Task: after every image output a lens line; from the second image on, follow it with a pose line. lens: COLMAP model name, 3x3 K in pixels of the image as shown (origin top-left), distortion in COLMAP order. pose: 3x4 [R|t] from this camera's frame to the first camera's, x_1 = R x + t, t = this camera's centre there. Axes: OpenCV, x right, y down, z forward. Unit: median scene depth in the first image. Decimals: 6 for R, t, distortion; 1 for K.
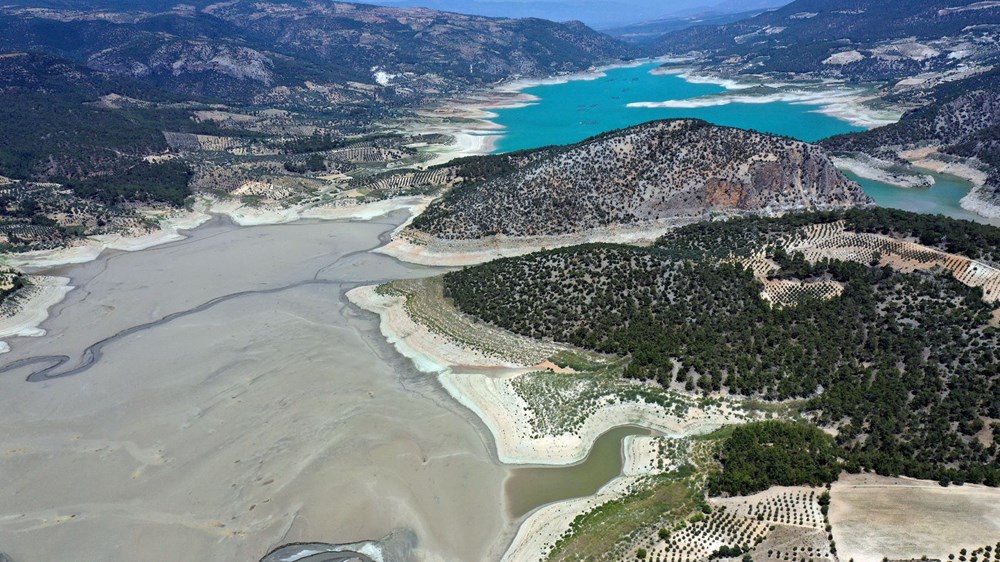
lens RADIAL K [[784.3, 0, 497.7], [0, 784.3, 283.6], [0, 0, 1]] dist [0.000115, -0.003429]
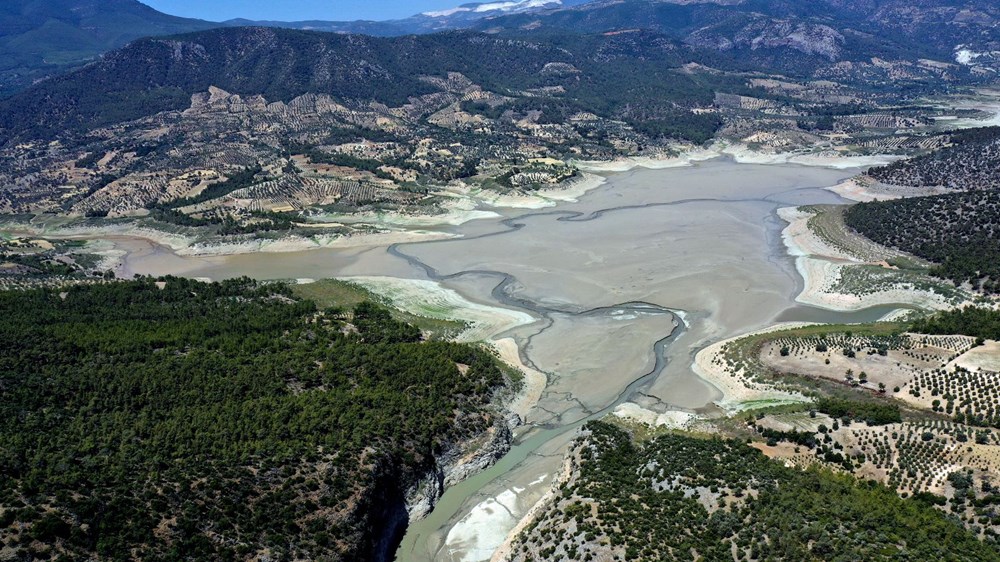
lens RADIAL K [[784.3, 0, 497.7], [0, 784.3, 283.6], [0, 0, 1]] dist [0.000115, -0.003429]
pose [[0.744639, 0.202402, -0.636040, 0.182469], [-0.189773, 0.977788, 0.088978, 0.062101], [0.639921, 0.054447, 0.766509, -0.161930]]
